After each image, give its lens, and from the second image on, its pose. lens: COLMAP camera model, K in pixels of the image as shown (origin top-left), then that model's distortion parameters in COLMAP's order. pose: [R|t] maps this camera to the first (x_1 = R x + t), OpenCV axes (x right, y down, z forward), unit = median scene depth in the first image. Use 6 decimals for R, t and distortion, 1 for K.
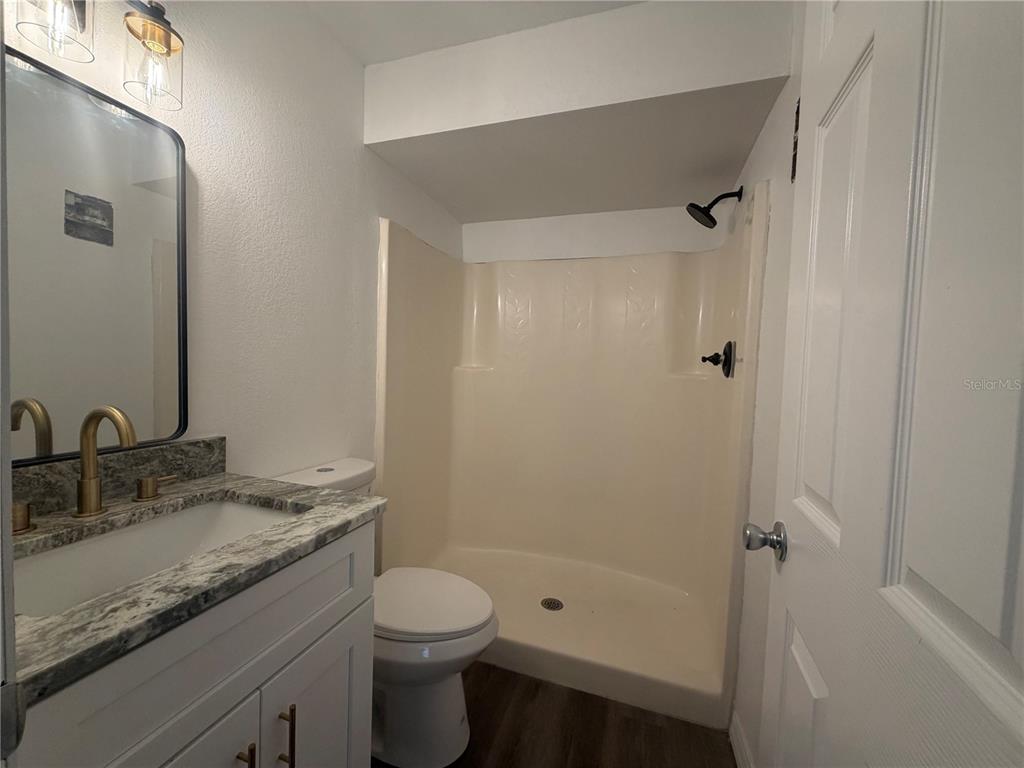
lens RADIAL K [[402.9, 0, 512.0], [0, 402.9, 384.0], [0, 0, 1]] dist [0.000470, 0.000106]
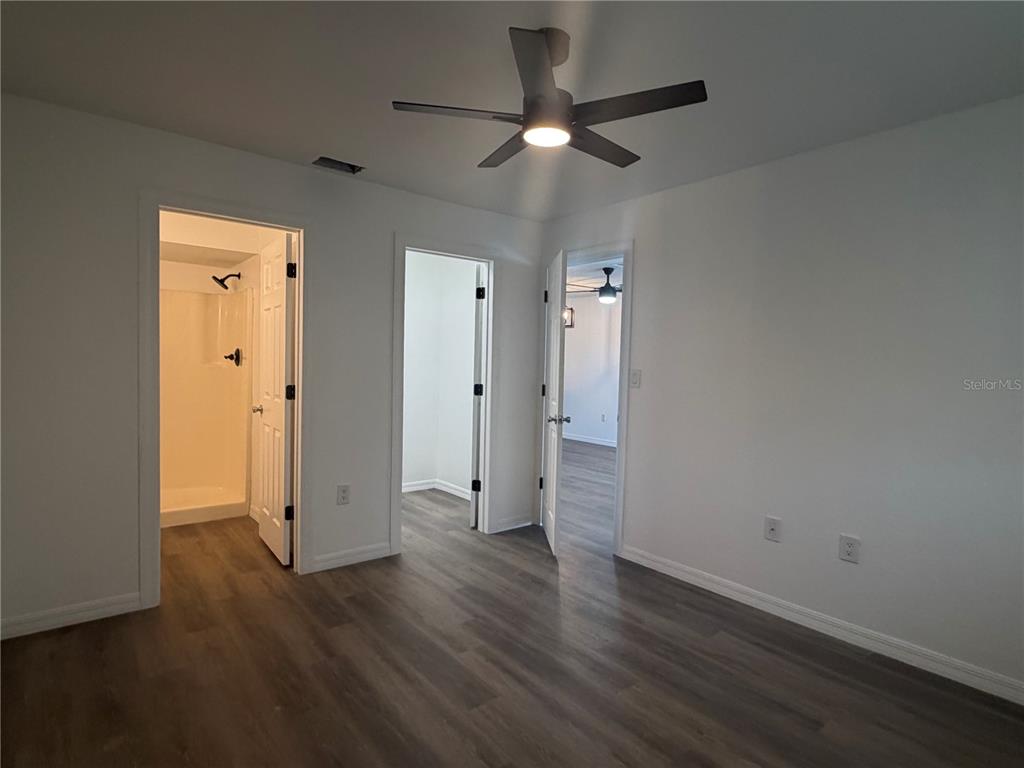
lens RADIAL K [[541.8, 0, 512.0], [0, 541.8, 384.0], [0, 0, 1]] dist [0.000351, 0.000057]
pose [[0.536413, -0.055394, 0.842136, -1.033580], [0.039275, 0.998401, 0.040656, 0.017562], [-0.843041, 0.011266, 0.537731, -1.641445]]
